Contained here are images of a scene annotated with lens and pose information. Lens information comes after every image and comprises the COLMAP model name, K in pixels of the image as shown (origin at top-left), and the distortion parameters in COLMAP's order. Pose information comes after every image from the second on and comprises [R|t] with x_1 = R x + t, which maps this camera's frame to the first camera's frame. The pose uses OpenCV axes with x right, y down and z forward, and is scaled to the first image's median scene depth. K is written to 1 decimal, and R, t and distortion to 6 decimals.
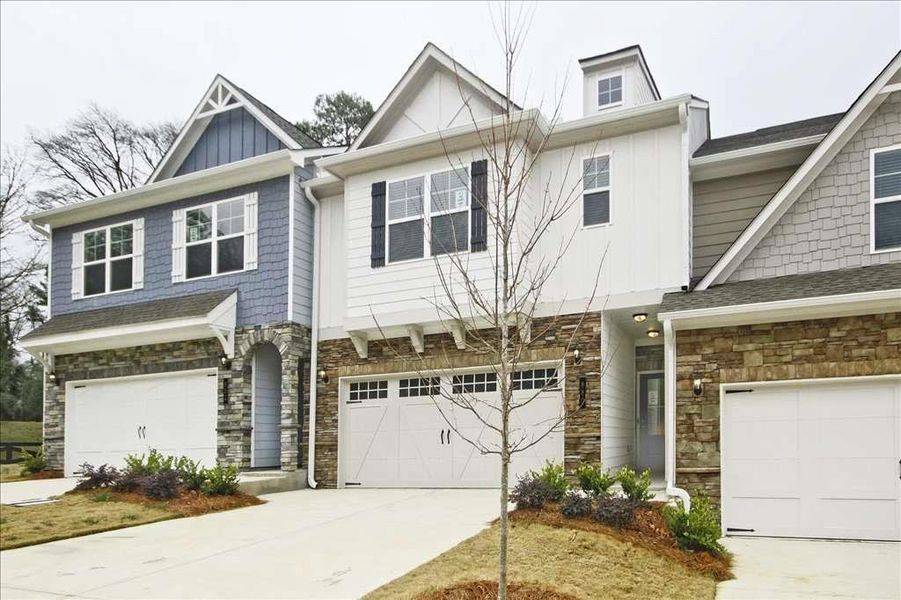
lens RADIAL K [[504.4, 0, 450.5], [0, 504.4, 300.0], [0, 0, 1]] dist [0.001721, 0.000916]
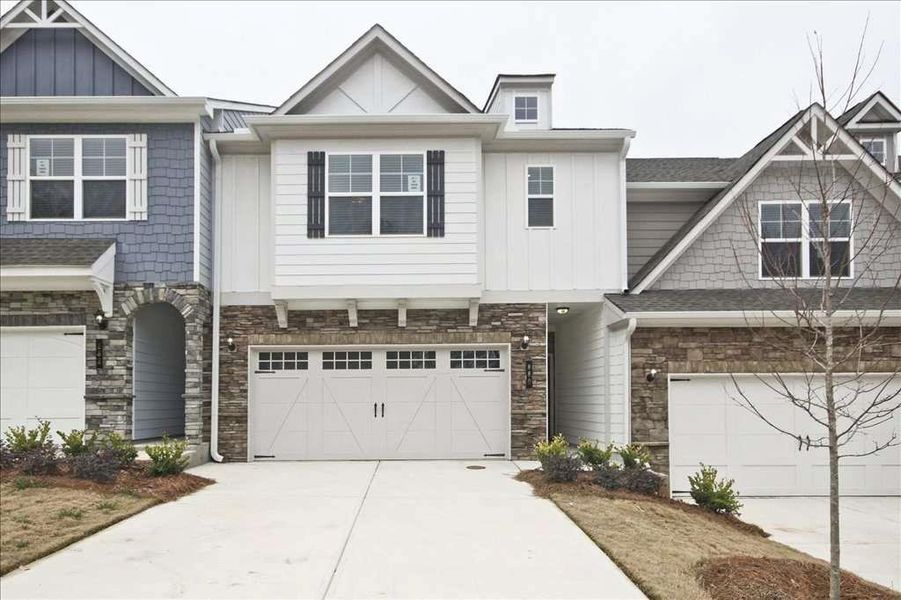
lens RADIAL K [[471.3, 0, 451.0], [0, 471.3, 282.7], [0, 0, 1]] dist [0.003128, 0.001331]
pose [[0.946018, 0.096364, 0.309457, -0.169089], [-0.098982, 0.995063, -0.007270, 0.003303], [-0.308629, -0.023753, 0.950886, 0.036845]]
